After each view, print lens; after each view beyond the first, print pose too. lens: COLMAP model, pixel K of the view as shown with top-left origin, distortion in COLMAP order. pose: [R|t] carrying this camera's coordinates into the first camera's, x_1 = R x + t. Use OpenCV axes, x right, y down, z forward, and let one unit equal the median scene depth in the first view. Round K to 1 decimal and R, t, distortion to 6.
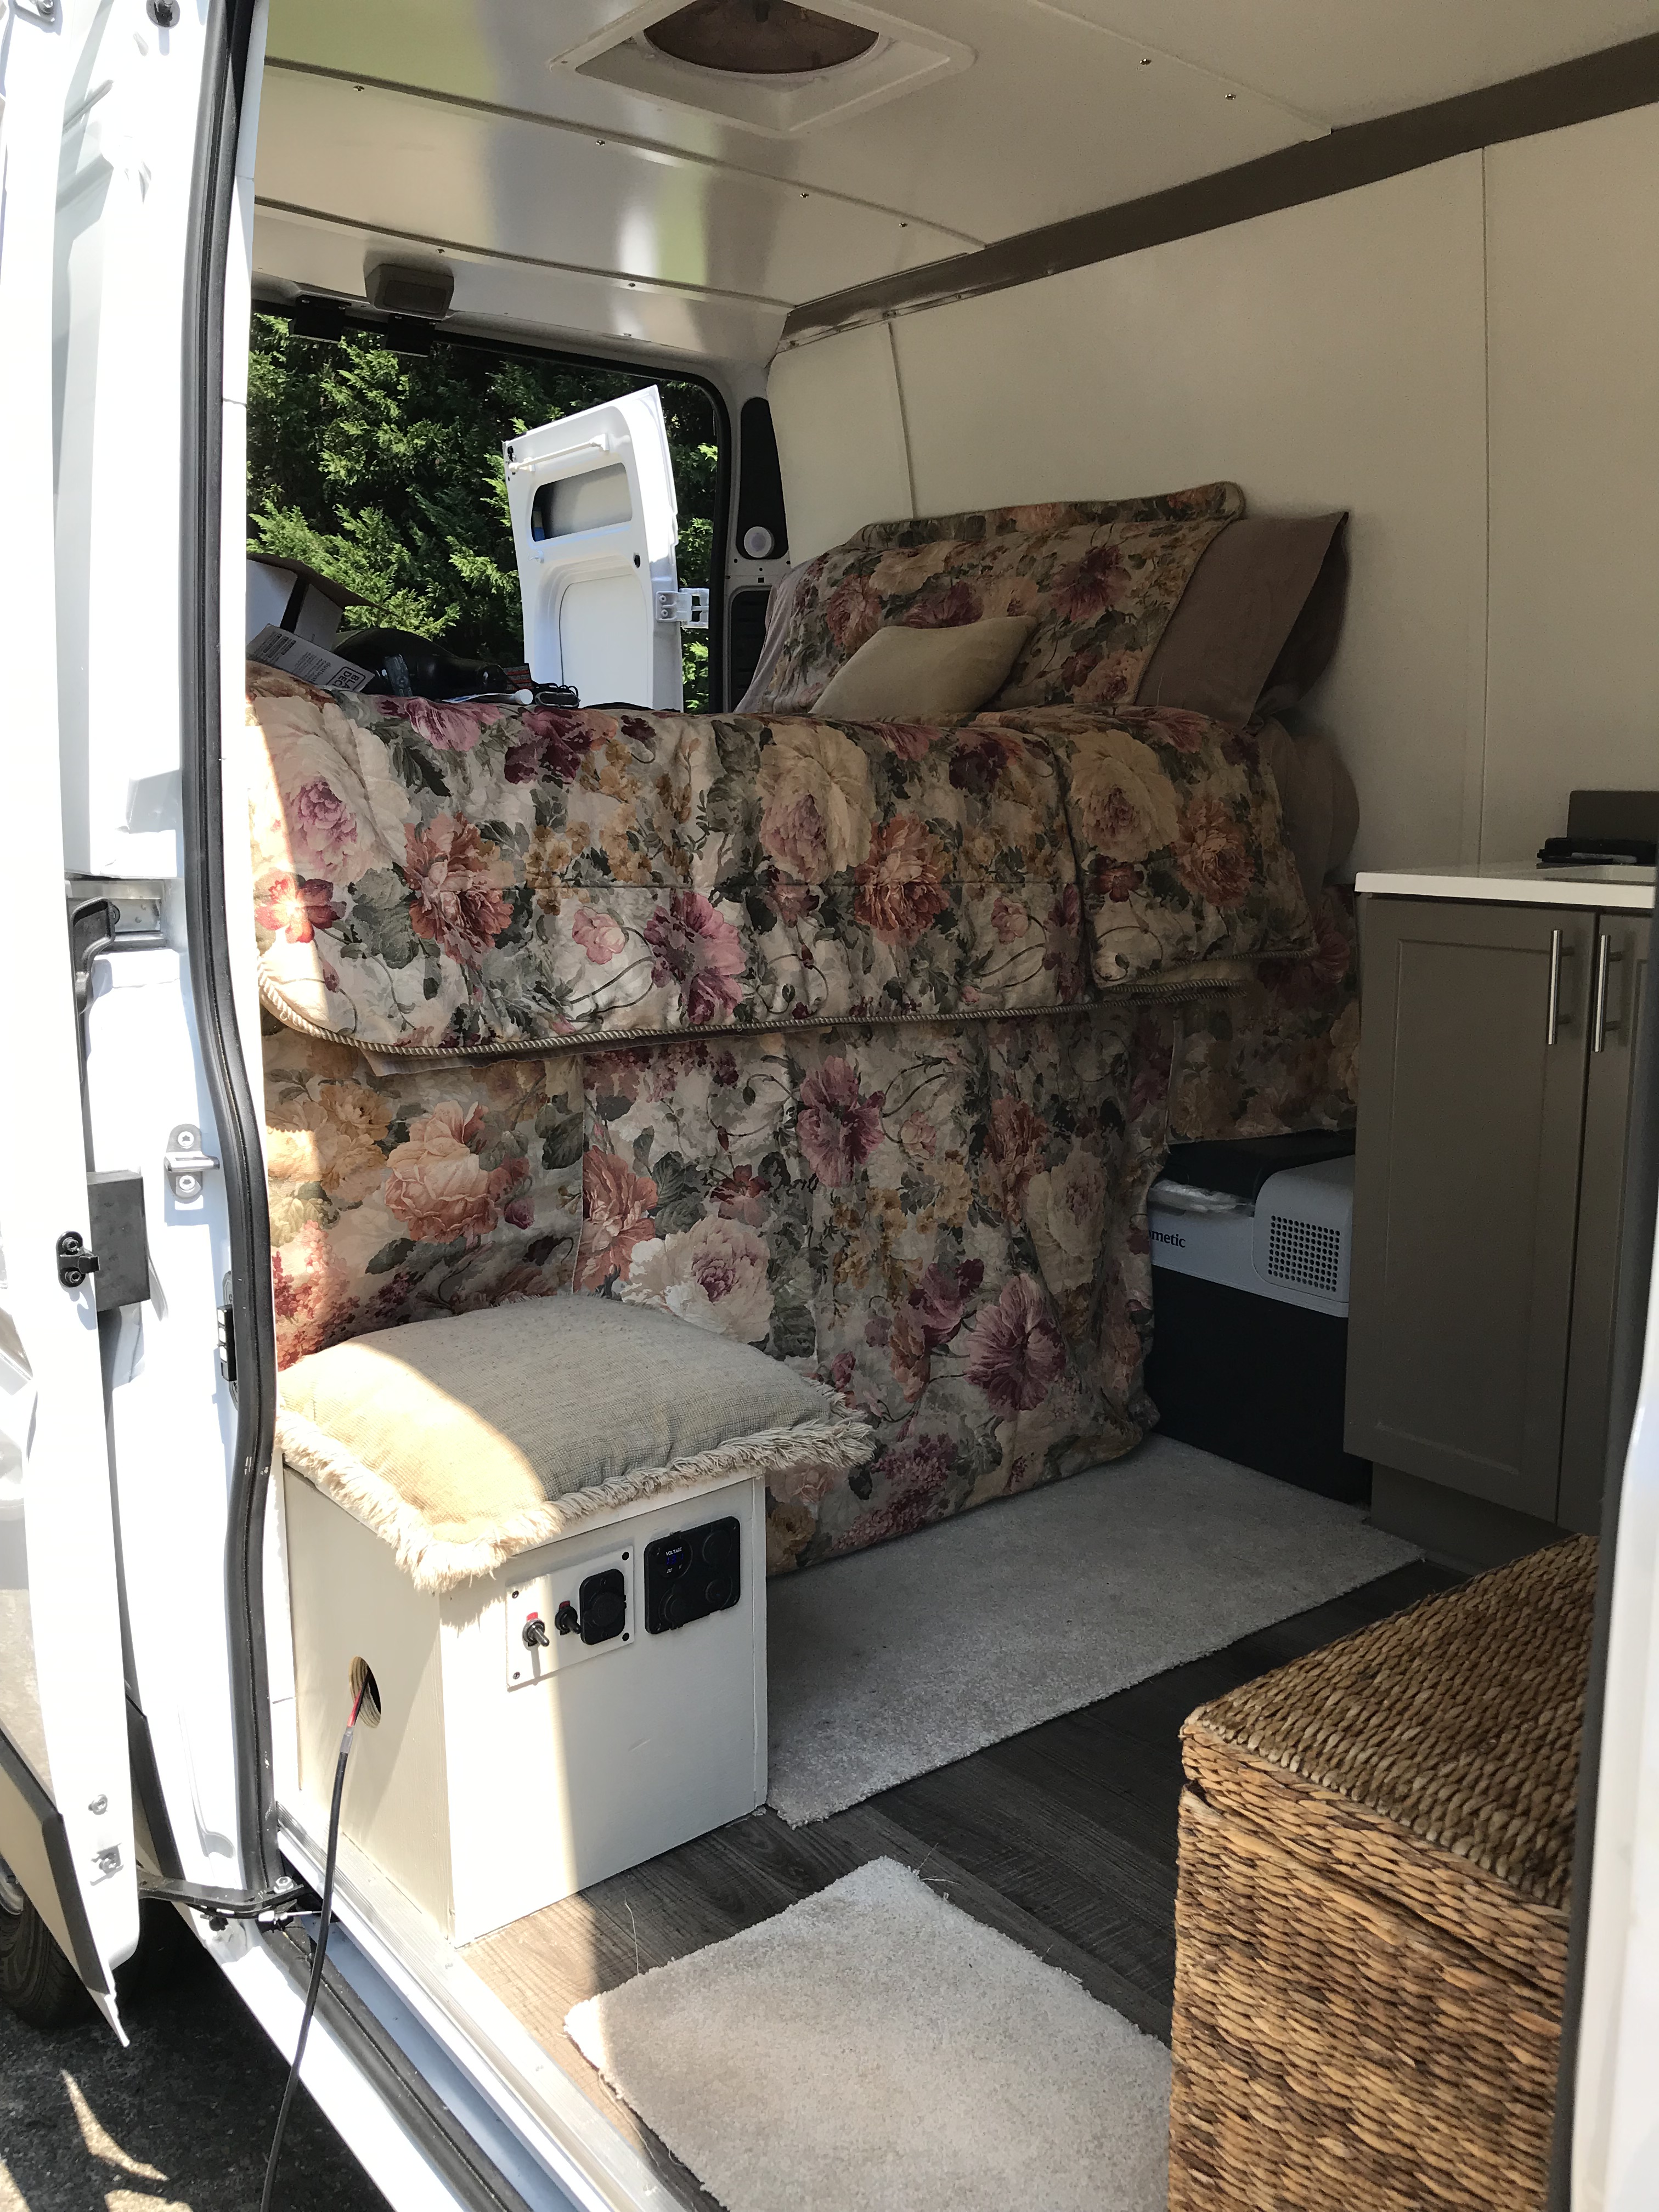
lens RADIAL K [[1808.7, 0, 823.2], [0, 1808.7, 1094.6], [0, 0, 1]] dist [0.010068, -0.001062]
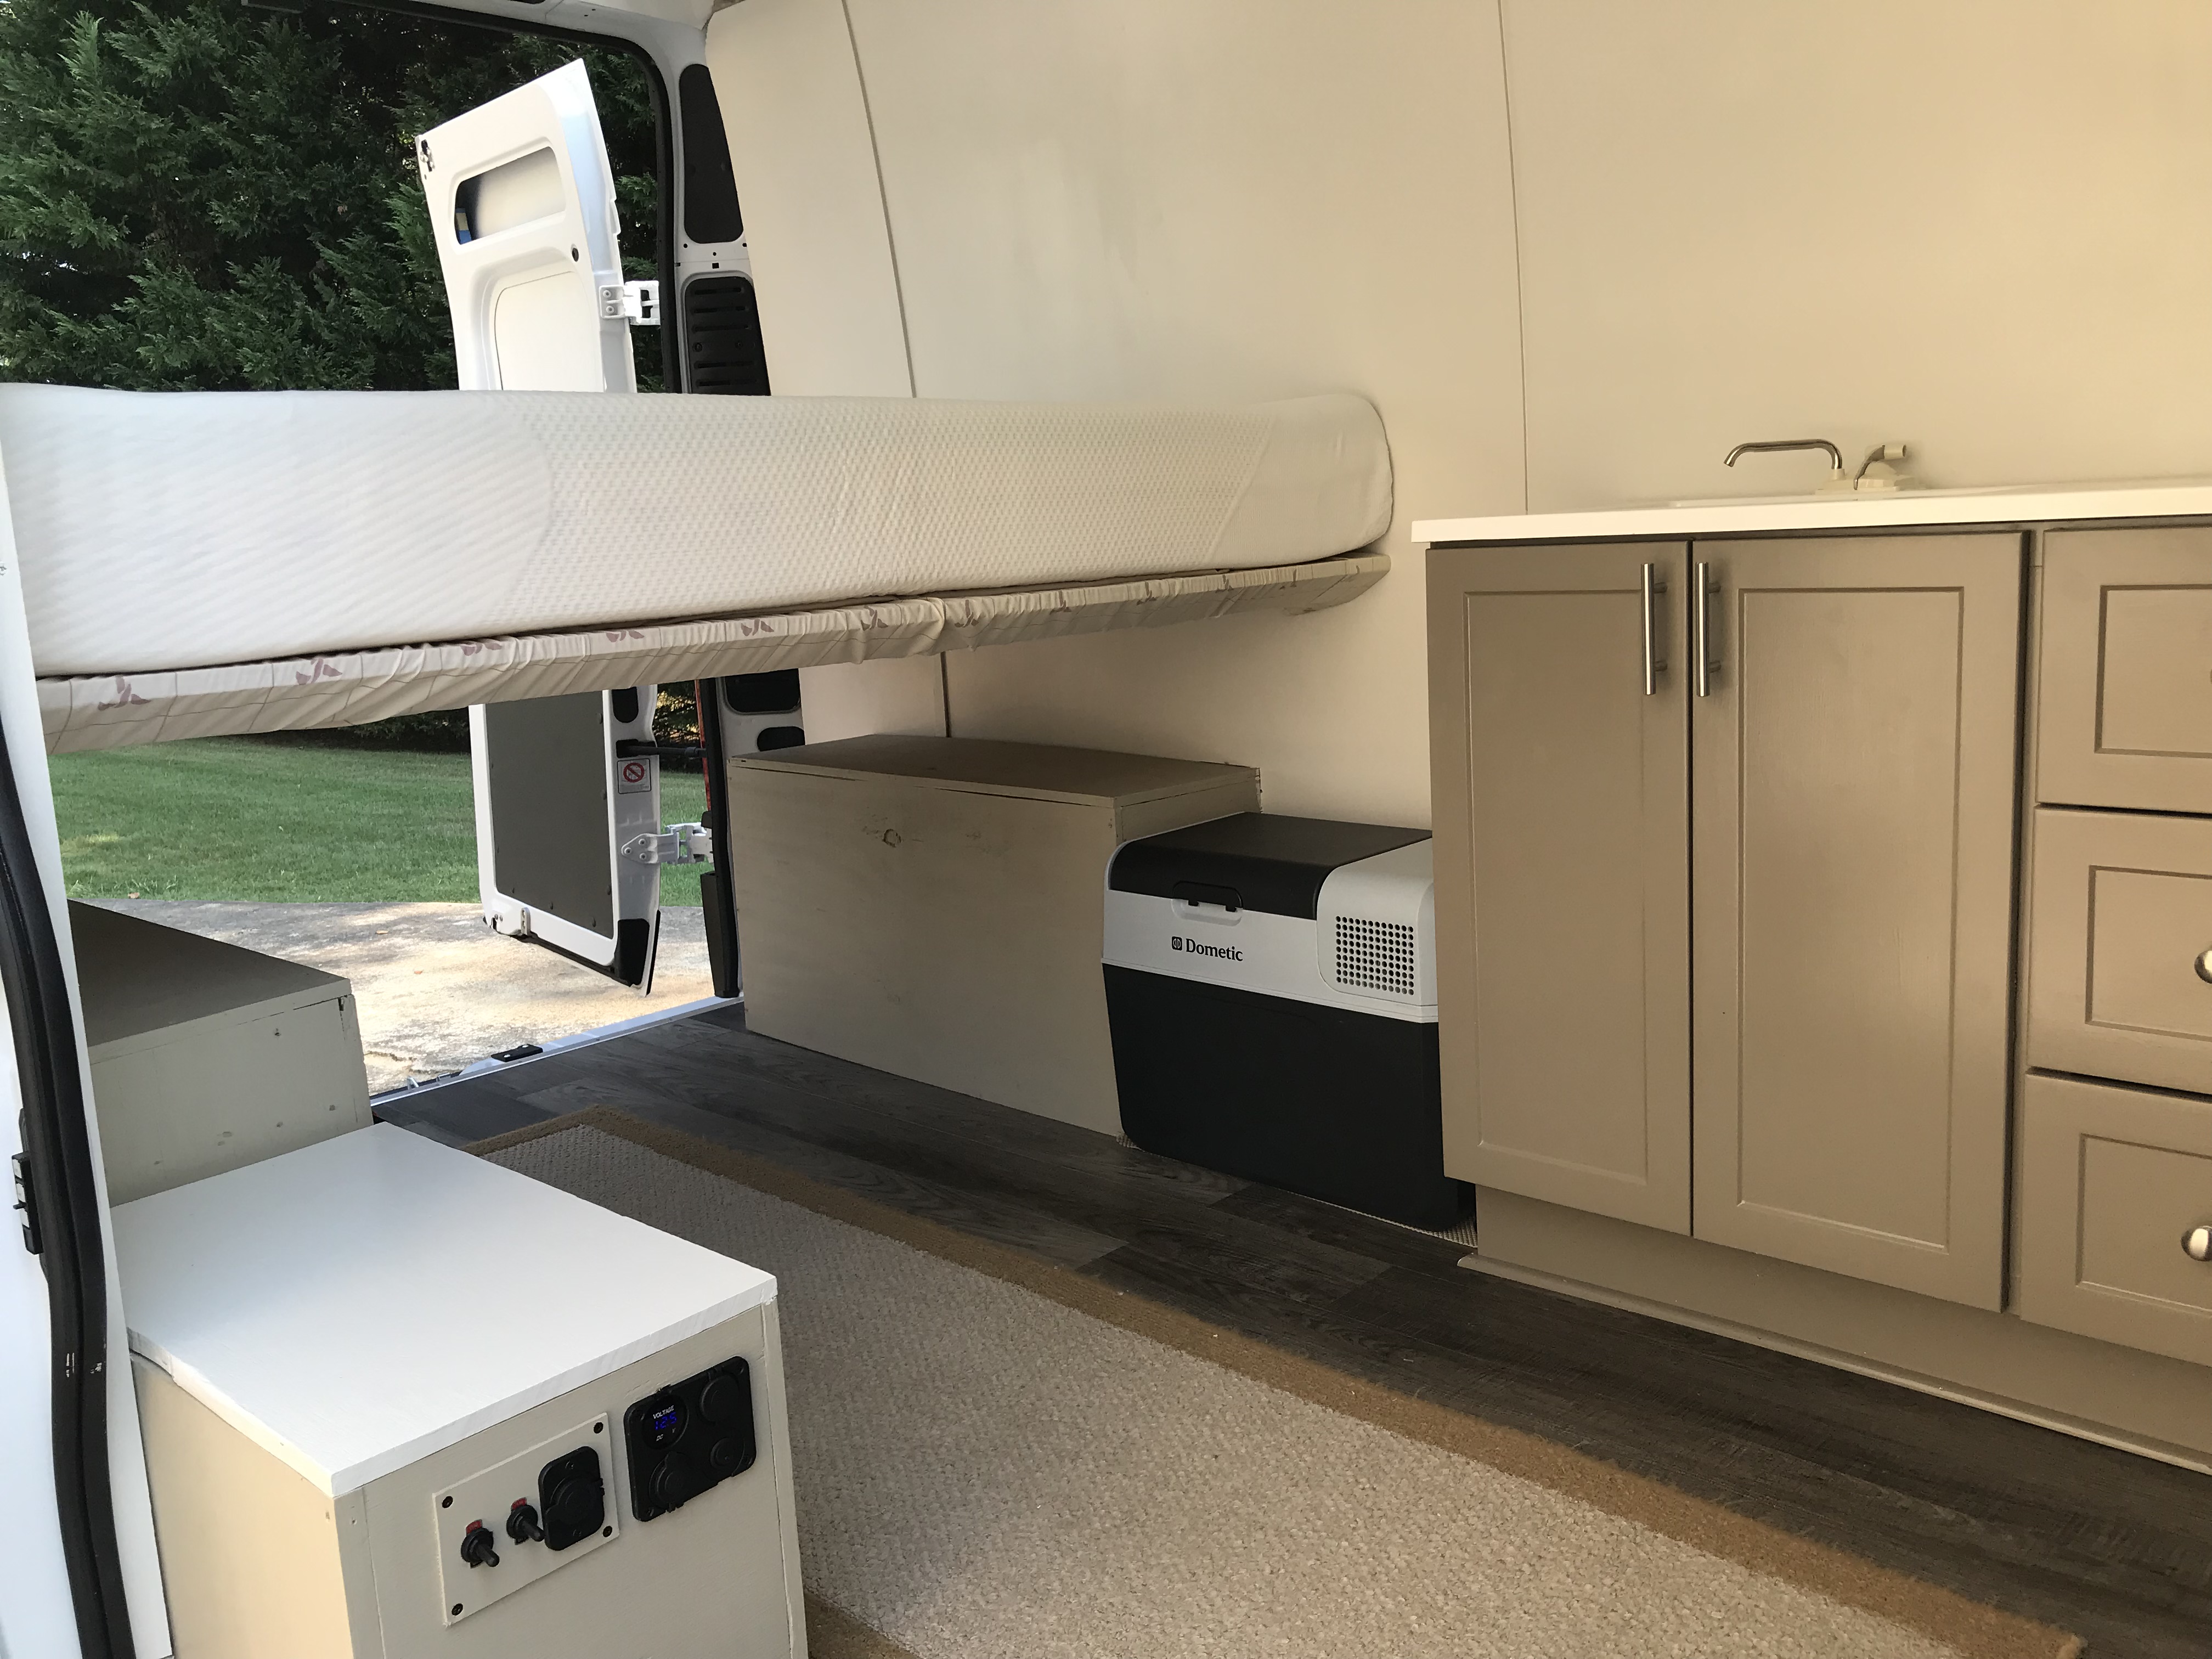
lens RADIAL K [[1808.7, 0, 1115.1], [0, 1808.7, 780.5], [0, 0, 1]] dist [0.010068, -0.001062]
pose [[0.985023, -0.072116, 0.156617, 0.003817], [0.076146, 0.996899, -0.019878, 0.009663], [-0.154698, 0.031506, 0.987459, 0.137579]]
